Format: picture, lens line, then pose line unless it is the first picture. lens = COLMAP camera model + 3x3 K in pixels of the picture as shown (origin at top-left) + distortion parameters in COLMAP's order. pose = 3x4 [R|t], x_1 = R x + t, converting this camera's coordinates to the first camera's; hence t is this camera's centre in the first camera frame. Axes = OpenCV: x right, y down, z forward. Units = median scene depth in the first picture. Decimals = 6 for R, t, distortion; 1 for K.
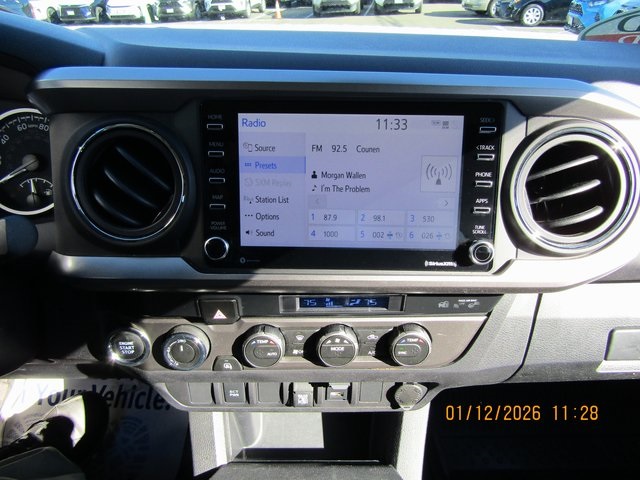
lens RADIAL K [[458.5, 0, 319.8], [0, 458.5, 243.9], [0, 0, 1]] dist [-0.024474, 0.027833]
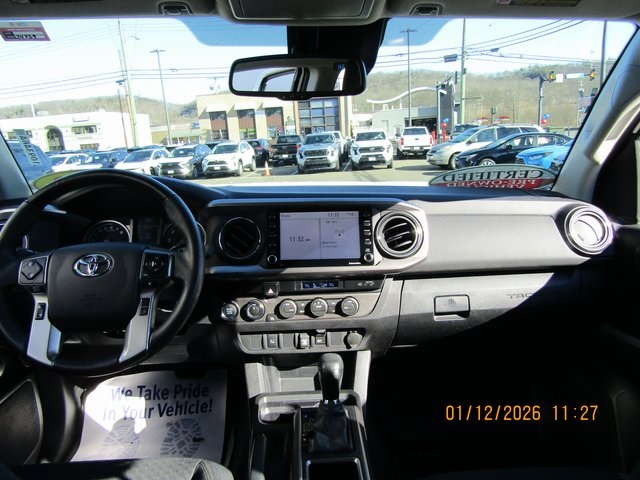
lens RADIAL K [[458.5, 0, 319.8], [0, 458.5, 243.9], [0, 0, 1]] dist [-0.024474, 0.027833]
pose [[0.999025, -0.032406, 0.029971, -0.016935], [0.039957, 0.952445, -0.302078, 0.622110], [-0.018757, 0.302981, 0.952812, -1.347016]]
